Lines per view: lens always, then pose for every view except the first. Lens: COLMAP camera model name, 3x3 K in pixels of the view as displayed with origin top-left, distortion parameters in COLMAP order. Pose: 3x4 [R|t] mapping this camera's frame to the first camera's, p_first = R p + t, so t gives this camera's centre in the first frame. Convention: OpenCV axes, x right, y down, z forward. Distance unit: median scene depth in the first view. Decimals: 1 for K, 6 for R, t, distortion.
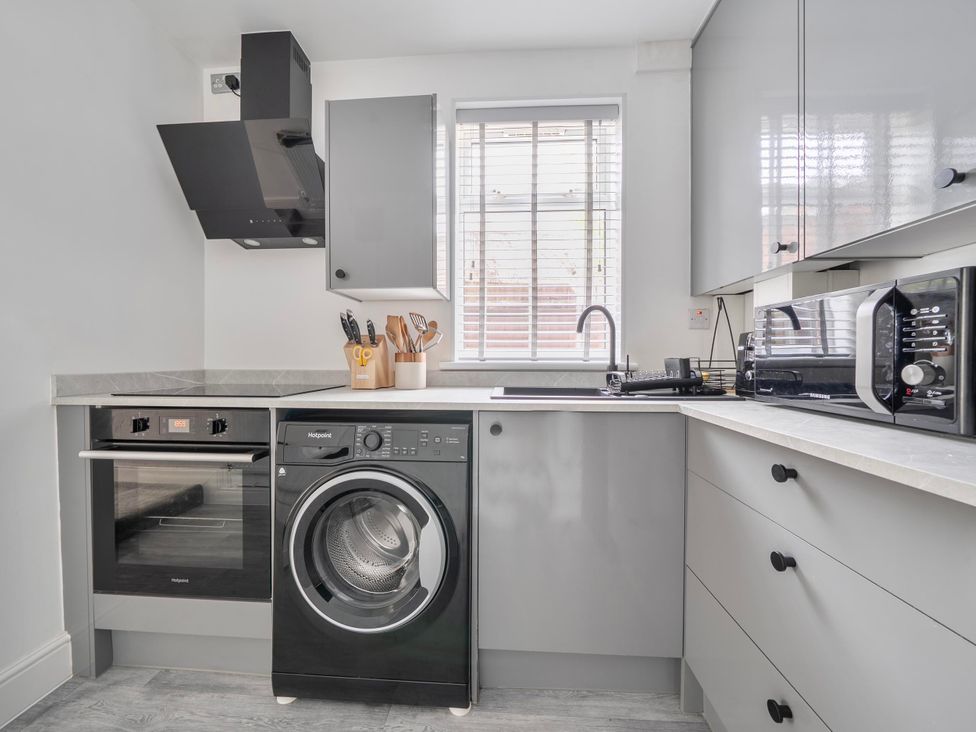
lens RADIAL K [[376.2, 0, 486.3], [0, 376.2, 366.1], [0, 0, 1]] dist [-0.003846, 0.000003]
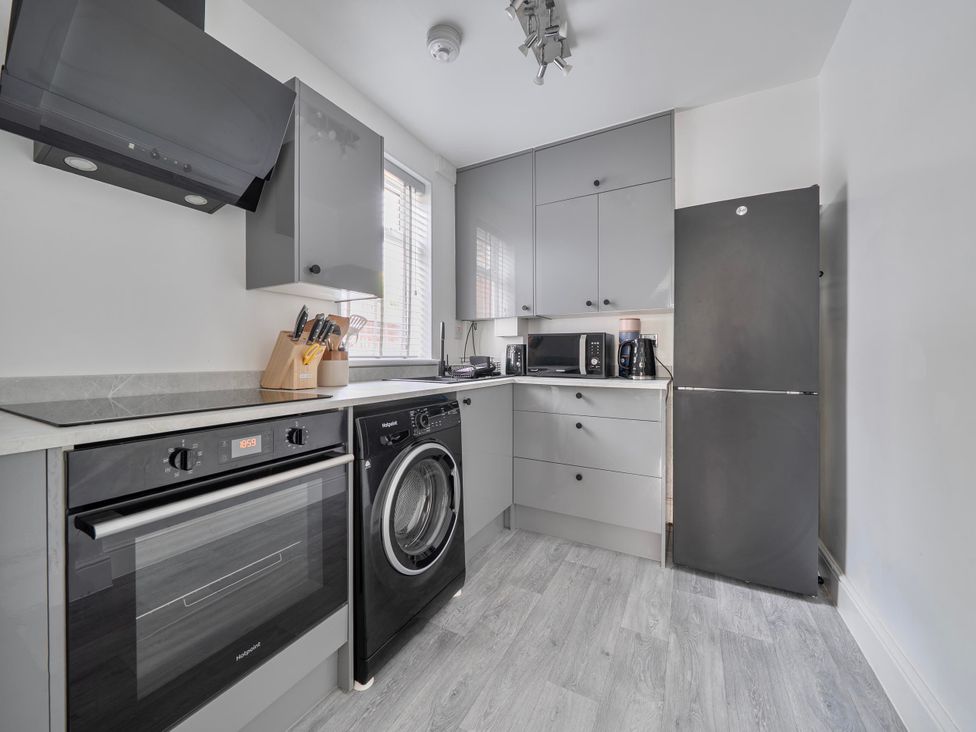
lens RADIAL K [[376.2, 0, 490.8], [0, 376.2, 357.9], [0, 0, 1]] dist [-0.003846, 0.000003]
pose [[0.413418, -0.003172, 0.910536, -1.300261], [0.014749, 0.999886, -0.003213, -0.009854], [-0.910422, 0.014757, 0.413418, 0.233643]]
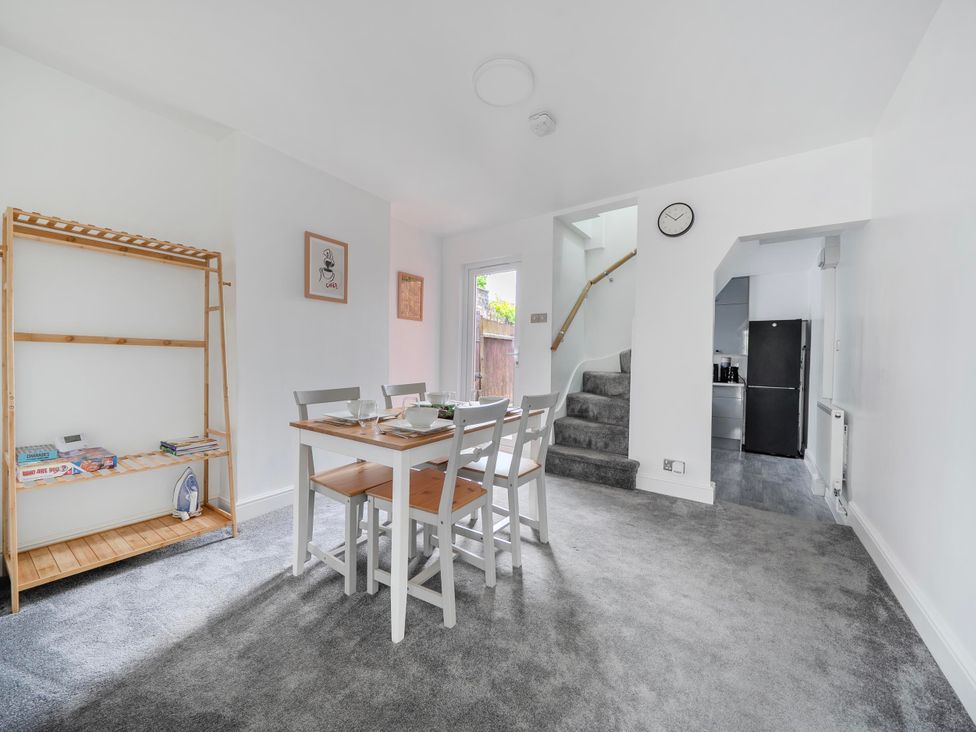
lens RADIAL K [[376.2, 0, 484.4], [0, 376.2, 368.1], [0, 0, 1]] dist [-0.003846, 0.000003]
pose [[0.534083, -0.011372, 0.845355, -4.367028], [-0.000562, 0.999905, 0.013806, -0.129176], [-0.845432, -0.007848, 0.534026, 0.409223]]
